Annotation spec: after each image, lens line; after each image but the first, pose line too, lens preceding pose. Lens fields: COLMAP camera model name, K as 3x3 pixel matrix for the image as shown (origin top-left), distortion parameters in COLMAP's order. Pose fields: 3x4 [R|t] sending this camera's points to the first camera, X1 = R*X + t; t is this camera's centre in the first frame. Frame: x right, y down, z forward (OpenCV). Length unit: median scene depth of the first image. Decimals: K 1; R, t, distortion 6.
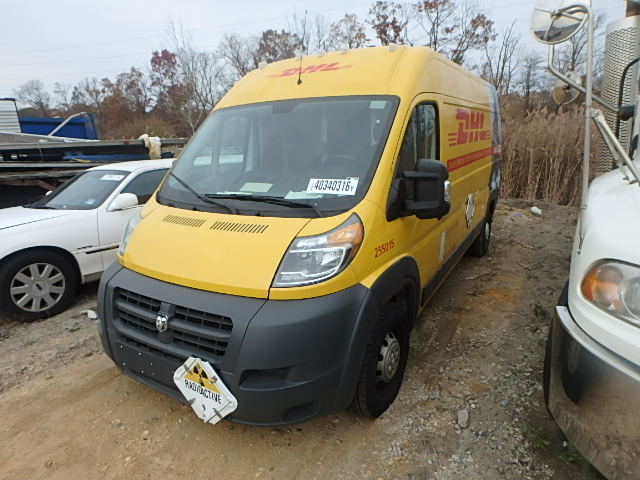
lens RADIAL K [[421.5, 0, 320.0], [0, 421.5, 240.0], [0, 0, 1]] dist [-0.037572, 0.022376]
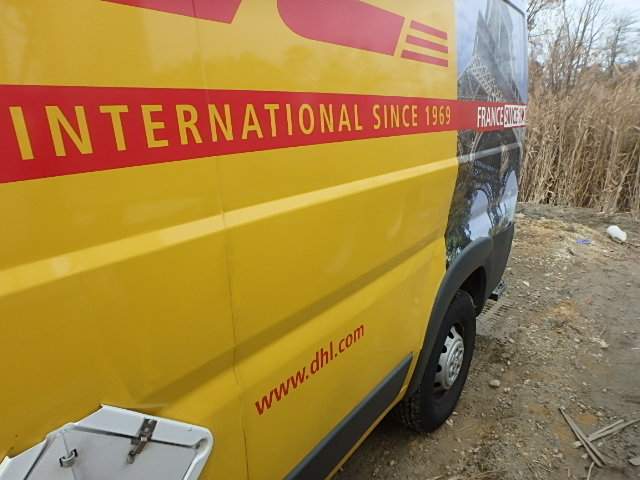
lens RADIAL K [[421.5, 0, 320.0], [0, 421.5, 240.0], [0, 0, 1]] dist [-0.037572, 0.022376]
pose [[0.990720, 0.056747, -0.123509, 0.047222], [-0.050029, 0.997129, 0.056838, -0.019421], [0.126380, -0.050131, 0.990714, 0.098132]]
